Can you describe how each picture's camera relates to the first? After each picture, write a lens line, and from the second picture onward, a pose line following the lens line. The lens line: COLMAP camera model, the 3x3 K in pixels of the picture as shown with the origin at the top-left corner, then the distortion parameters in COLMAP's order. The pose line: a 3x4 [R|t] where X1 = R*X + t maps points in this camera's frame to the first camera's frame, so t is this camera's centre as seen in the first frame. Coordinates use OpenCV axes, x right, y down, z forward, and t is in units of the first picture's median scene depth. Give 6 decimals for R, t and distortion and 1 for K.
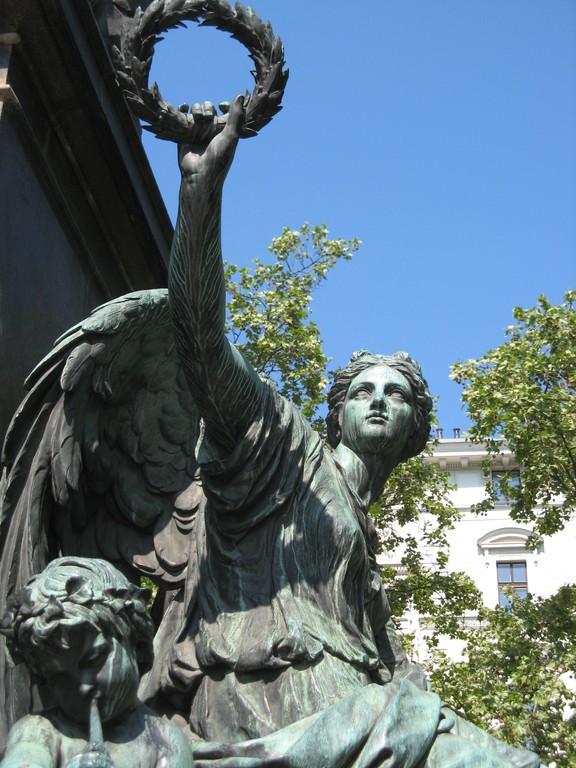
lens RADIAL K [[1302.1, 0, 288.5], [0, 1302.1, 373.8], [0, 0, 1]] dist [-0.016678, 0.099664]
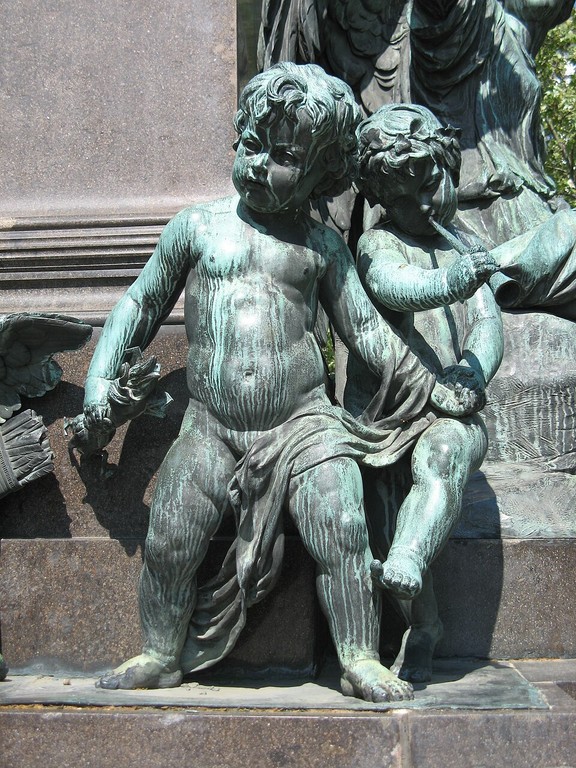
lens RADIAL K [[1096.5, 0, 288.0], [0, 1096.5, 384.0], [0, 0, 1]] dist [-0.051420, -0.006674]
pose [[0.999136, -0.018201, 0.037354, -0.231137], [0.003407, 0.931817, 0.362913, 0.010544], [-0.041412, -0.362473, 0.931074, -0.032050]]
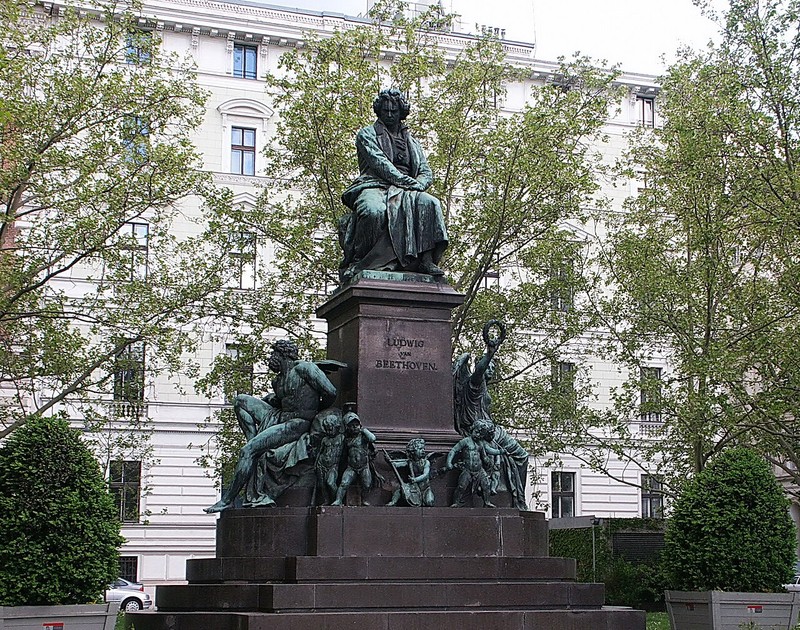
lens RADIAL K [[1517.7, 0, 458.1], [0, 1517.7, 315.7], [0, 0, 1]] dist [-0.007600, -0.216179]
pose [[0.875006, 0.060811, 0.480277, -3.461610], [-0.222095, 0.931943, 0.286630, -2.202732], [-0.430160, -0.357470, 0.828962, -4.559684]]
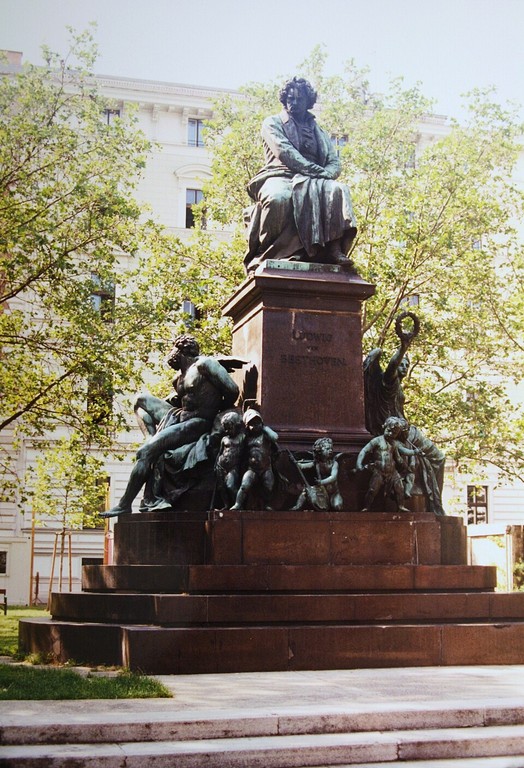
lens RADIAL K [[1200.8, 0, 262.0], [0, 1200.8, 384.0], [0, 0, 1]] dist [-0.103238, 0.037816]
pose [[0.921848, 0.045065, 0.384922, -2.528640], [-0.179866, 0.929519, 0.321936, -1.495997], [-0.343285, -0.366011, 0.864981, -3.234679]]
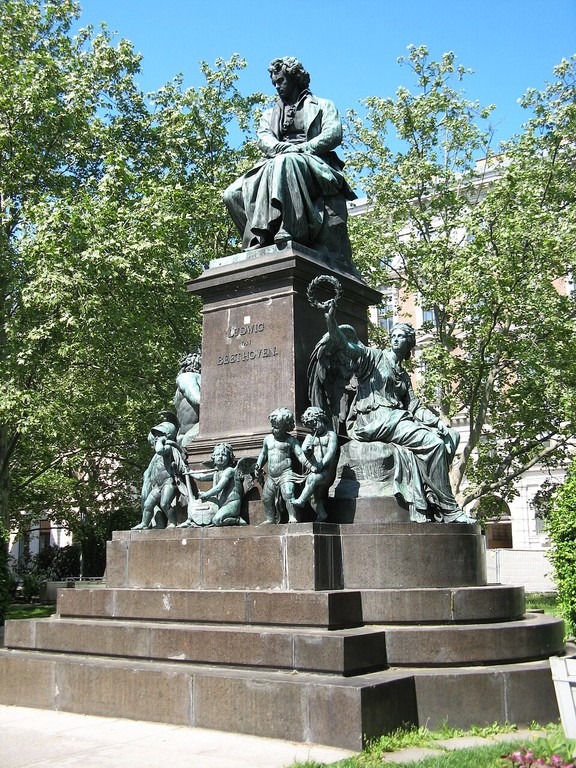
lens RADIAL K [[923.0, 0, 288.0], [0, 923.0, 384.0], [0, 0, 1]] dist [-0.073259, 0.011502]
pose [[0.886102, -0.118798, -0.448007, 1.203990], [0.255885, 0.931324, 0.259150, -0.788658], [0.386453, -0.344272, 0.855647, -1.906600]]
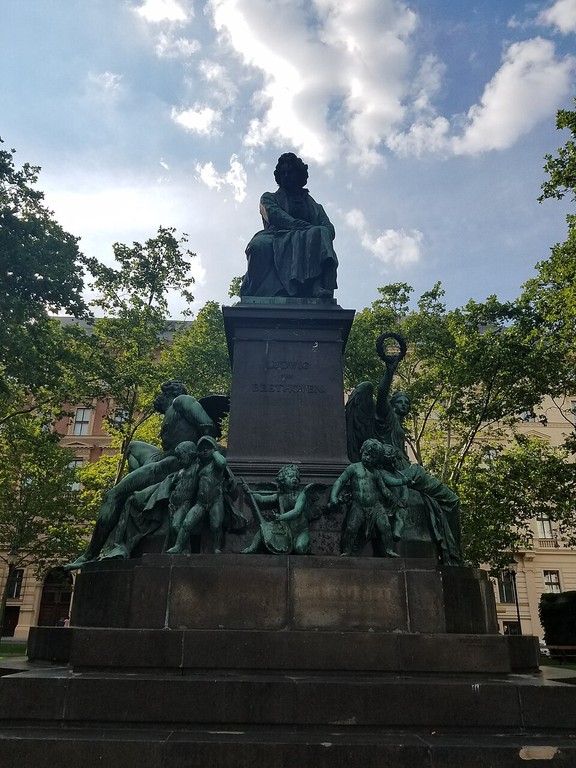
lens RADIAL K [[600.8, 0, 268.1], [0, 600.8, 370.8], [0, 0, 1]] dist [0.108460, -0.003044]
pose [[0.989085, 0.056735, 0.135988, -0.839314], [-0.072668, 0.990678, 0.115226, -0.367283], [-0.128183, -0.123850, 0.983987, -1.264220]]
